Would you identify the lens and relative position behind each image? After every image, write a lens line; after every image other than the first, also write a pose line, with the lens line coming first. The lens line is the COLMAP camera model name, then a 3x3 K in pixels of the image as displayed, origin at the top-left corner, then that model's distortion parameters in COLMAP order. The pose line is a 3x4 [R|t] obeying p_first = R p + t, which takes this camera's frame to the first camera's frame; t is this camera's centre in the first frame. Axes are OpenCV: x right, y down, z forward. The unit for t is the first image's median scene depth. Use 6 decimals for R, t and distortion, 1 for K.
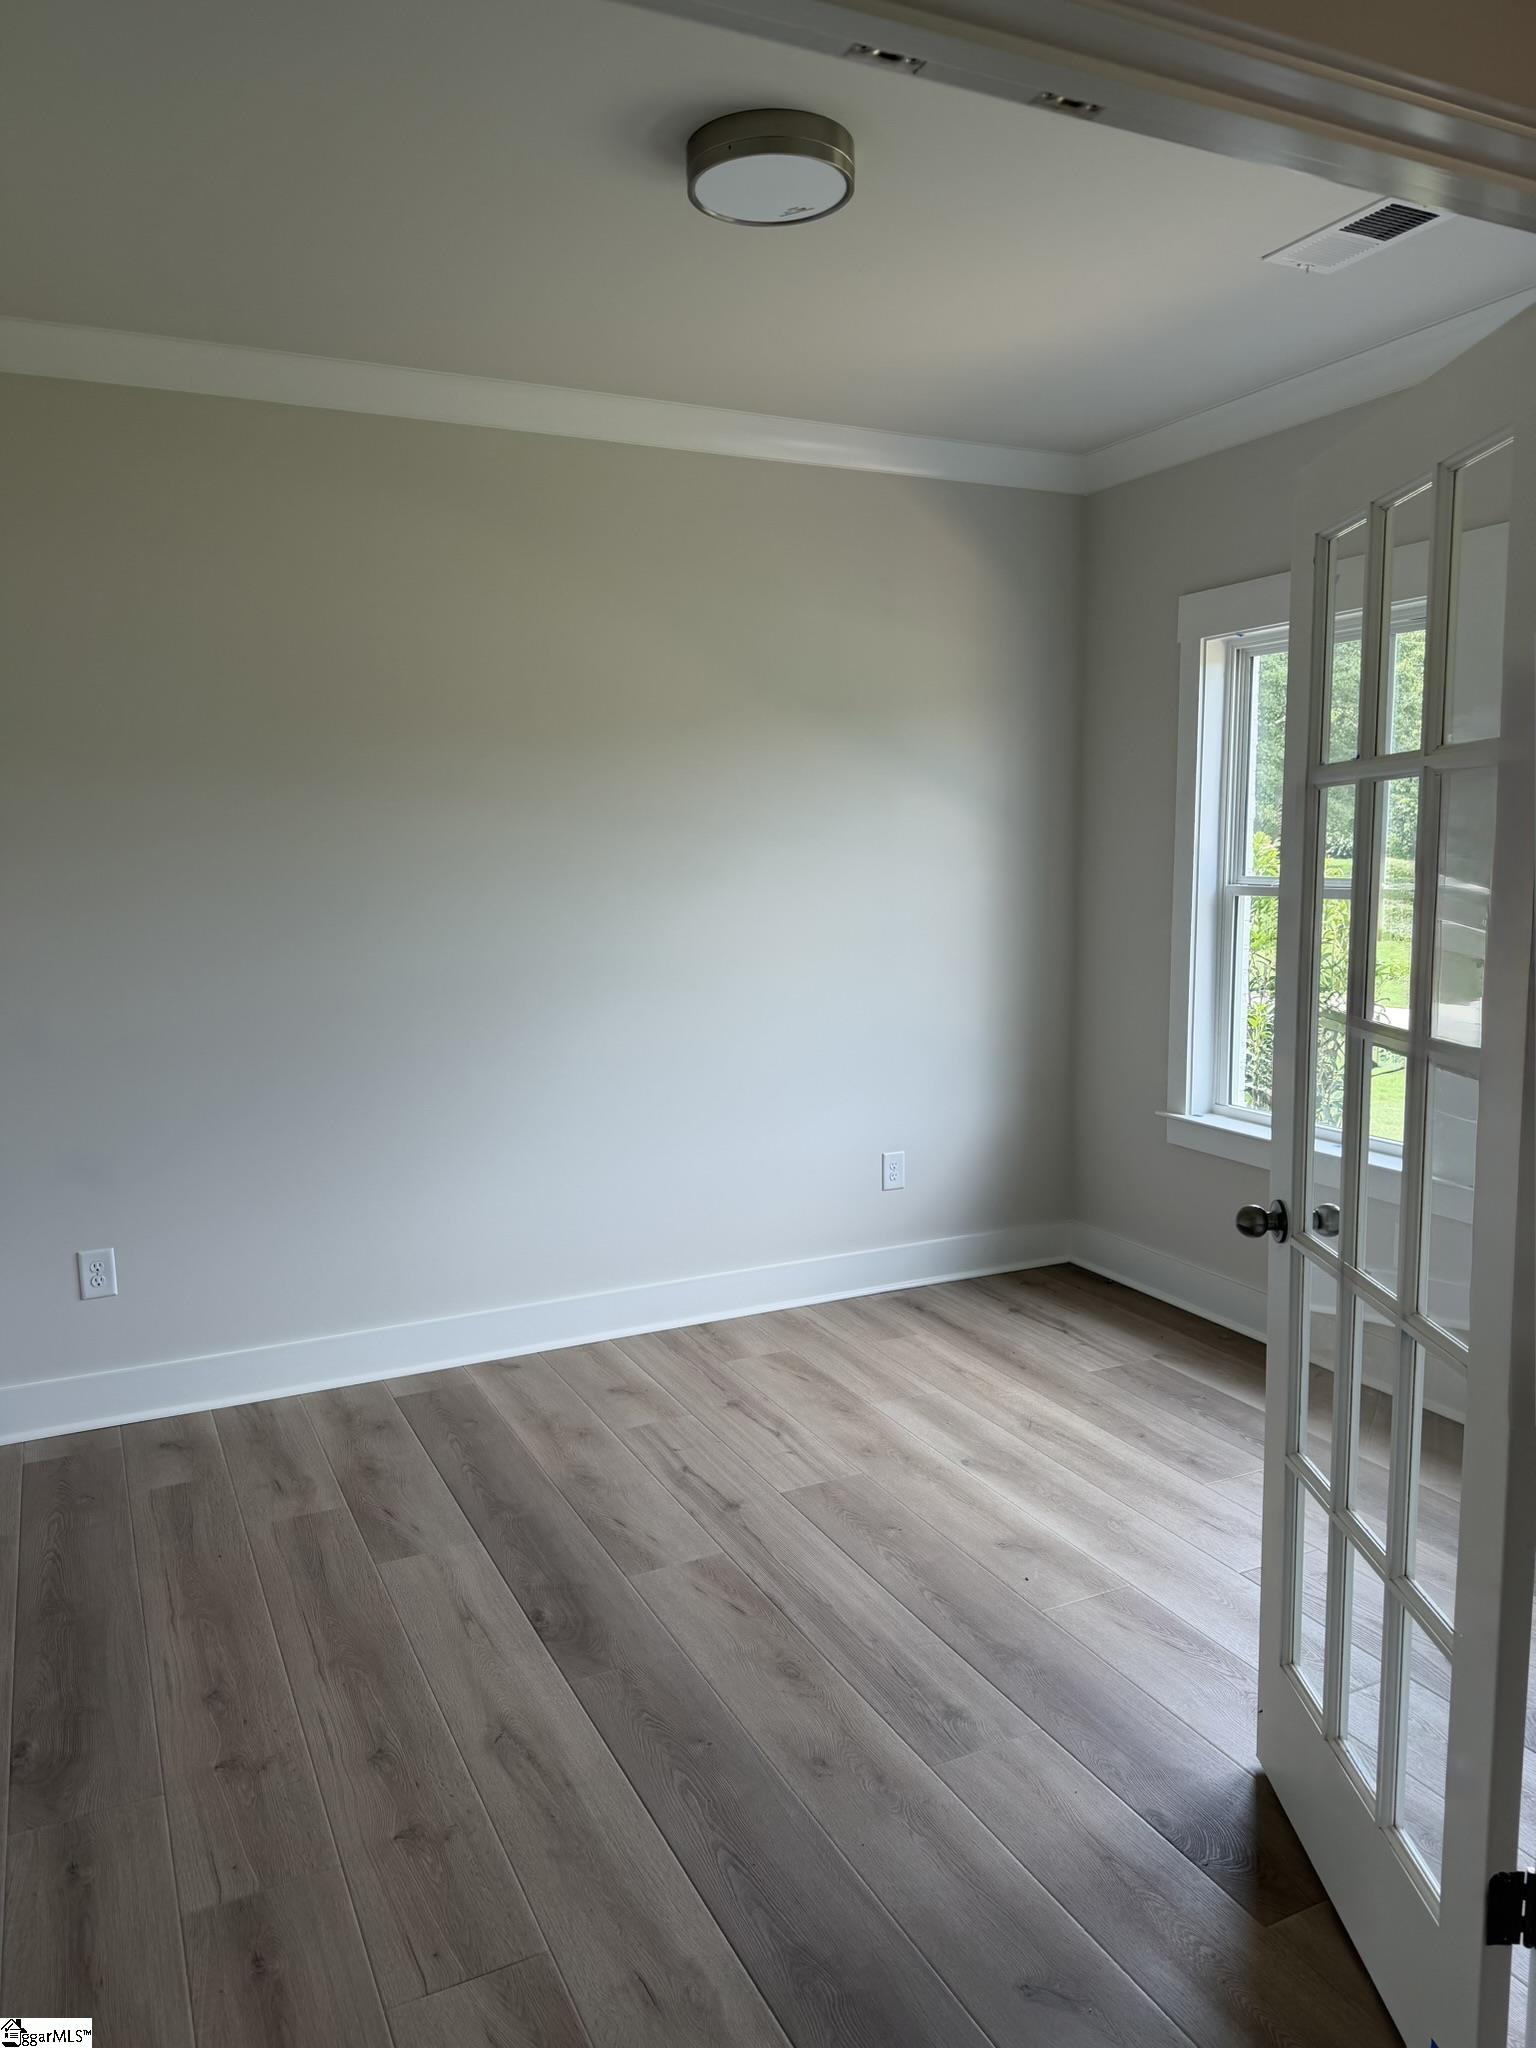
lens RADIAL K [[1432.3, 0, 769.7], [0, 1432.3, 1027.0], [0, 0, 1]] dist [-0.003228, -0.000352]
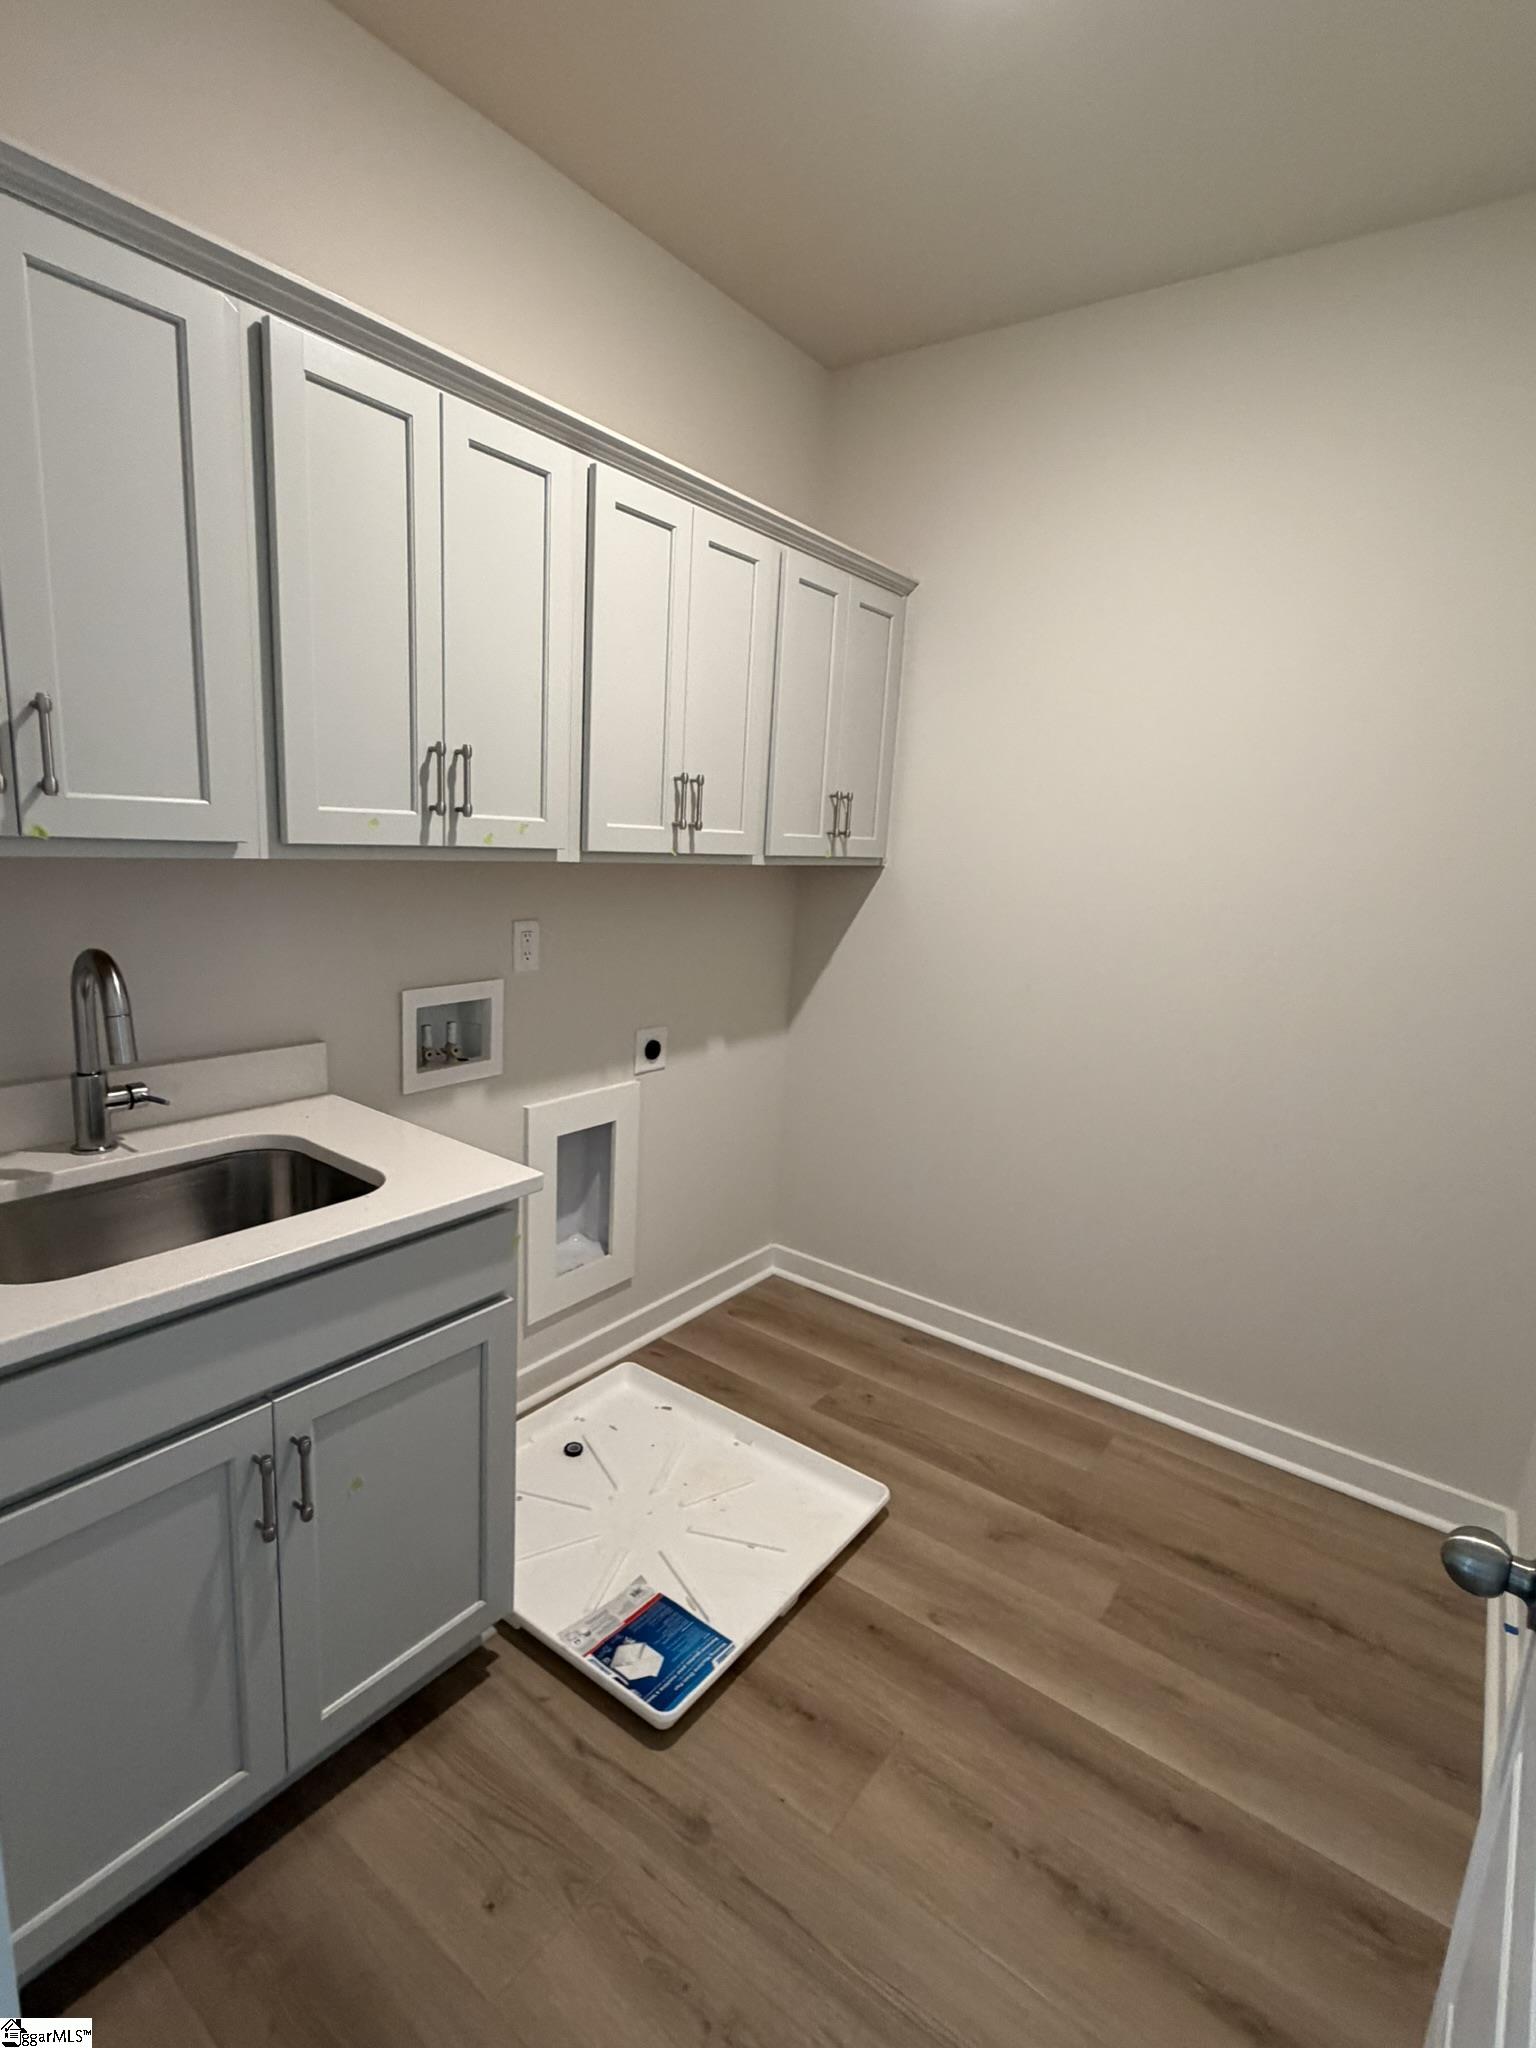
lens RADIAL K [[1005.4, 0, 765.4], [0, 1005.4, 1023.7], [0, 0, 1]] dist [0.002933, 0.000099]
pose [[0.881096, -0.015623, 0.472680, -0.202539], [-0.022929, 0.996868, 0.075689, -0.059807], [-0.472382, -0.077528, 0.877978, 0.597810]]
